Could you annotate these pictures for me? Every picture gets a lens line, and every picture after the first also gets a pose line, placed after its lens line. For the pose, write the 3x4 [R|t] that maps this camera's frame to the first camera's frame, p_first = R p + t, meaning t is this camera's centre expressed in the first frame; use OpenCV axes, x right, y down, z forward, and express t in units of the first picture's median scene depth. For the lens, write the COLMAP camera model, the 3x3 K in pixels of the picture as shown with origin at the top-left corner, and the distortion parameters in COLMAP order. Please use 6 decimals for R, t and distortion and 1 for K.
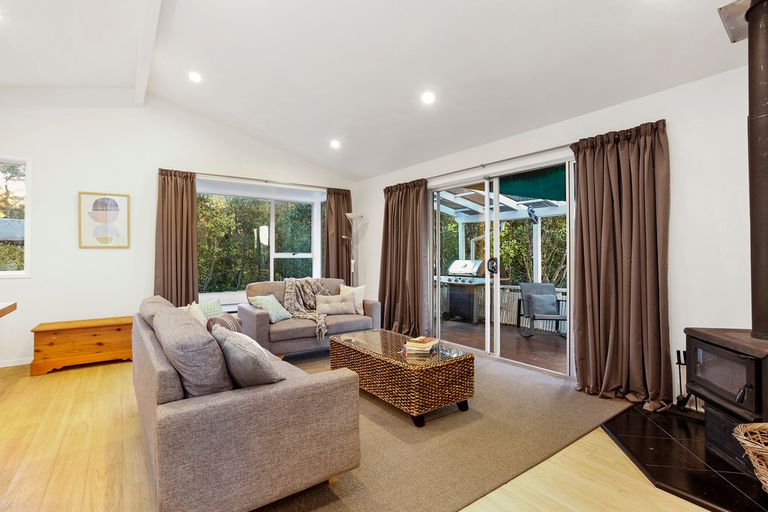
lens RADIAL K [[370.3, 0, 384.0], [0, 370.3, 256.0], [0, 0, 1]] dist [0.001002, 0.000562]
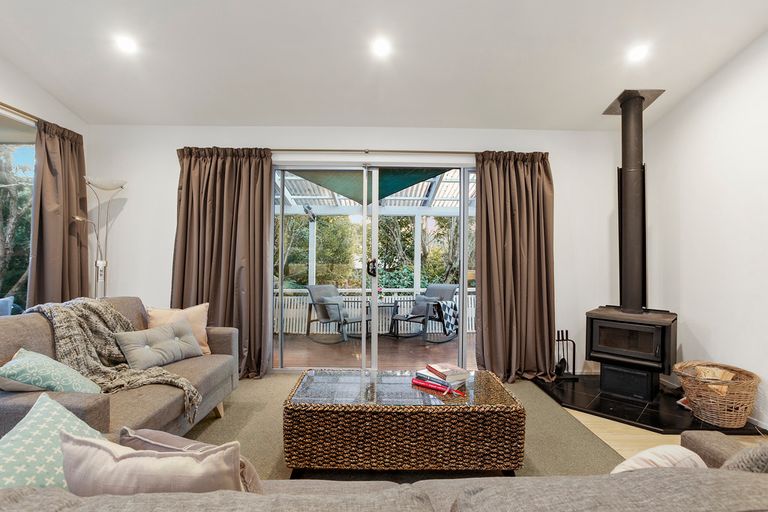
lens RADIAL K [[374.9, 0, 384.0], [0, 374.9, 256.0], [0, 0, 1]] dist [-0.030605, 0.000359]
pose [[0.585518, 0.007777, 0.810622, -0.387475], [-0.009062, 0.999954, -0.003048, 0.000664], [-0.810609, -0.005561, 0.585561, 0.435351]]
